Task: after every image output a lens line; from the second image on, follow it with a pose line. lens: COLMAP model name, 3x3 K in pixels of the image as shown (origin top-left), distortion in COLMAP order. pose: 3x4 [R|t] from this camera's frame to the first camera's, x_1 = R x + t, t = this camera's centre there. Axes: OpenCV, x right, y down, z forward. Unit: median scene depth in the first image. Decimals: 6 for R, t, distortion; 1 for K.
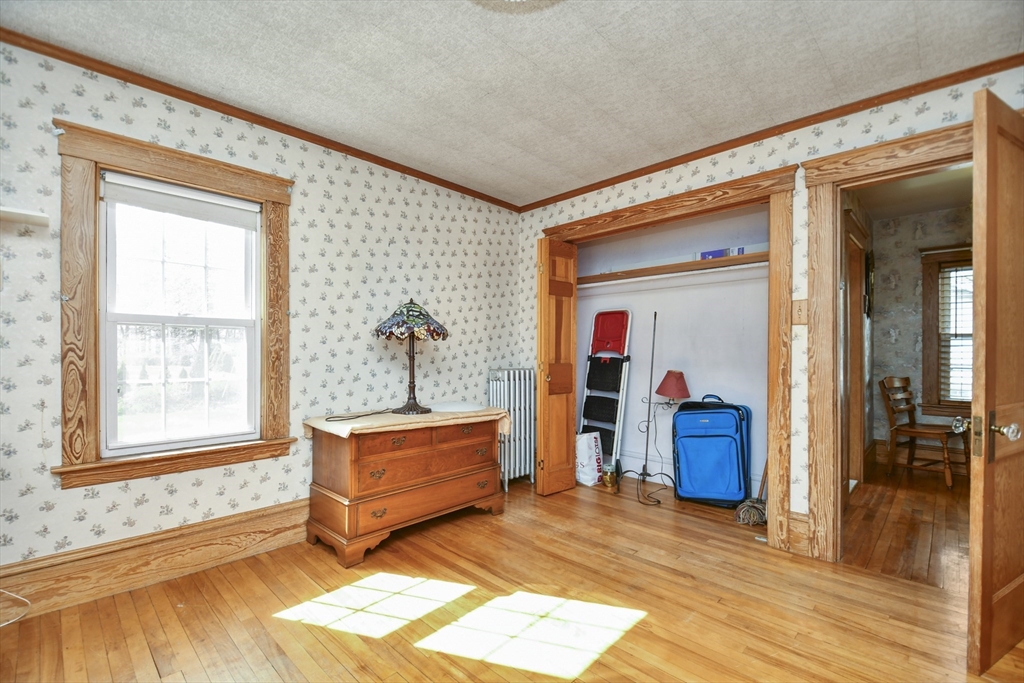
lens RADIAL K [[450.2, 0, 506.1], [0, 450.2, 356.3], [0, 0, 1]] dist [0.011341, -0.009140]
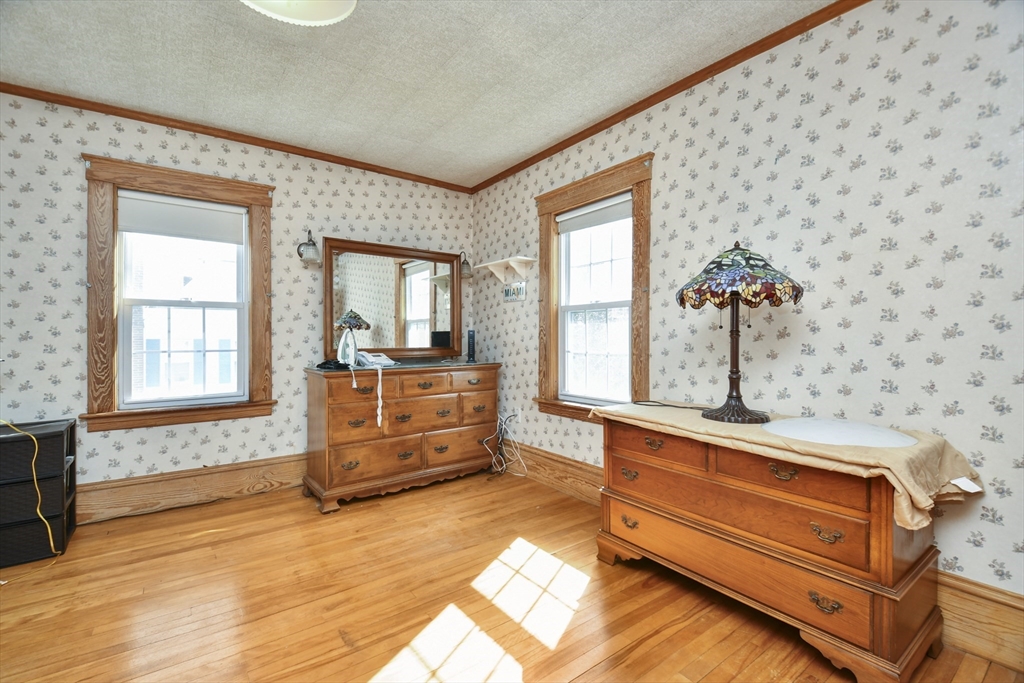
lens RADIAL K [[450.2, 0, 488.1], [0, 450.2, 332.5], [0, 0, 1]] dist [0.011341, -0.009140]
pose [[-0.192040, -0.006325, -0.981367, 0.596583], [0.001404, 0.999976, -0.006720, 0.005044], [0.981386, -0.002668, -0.192026, 0.927313]]
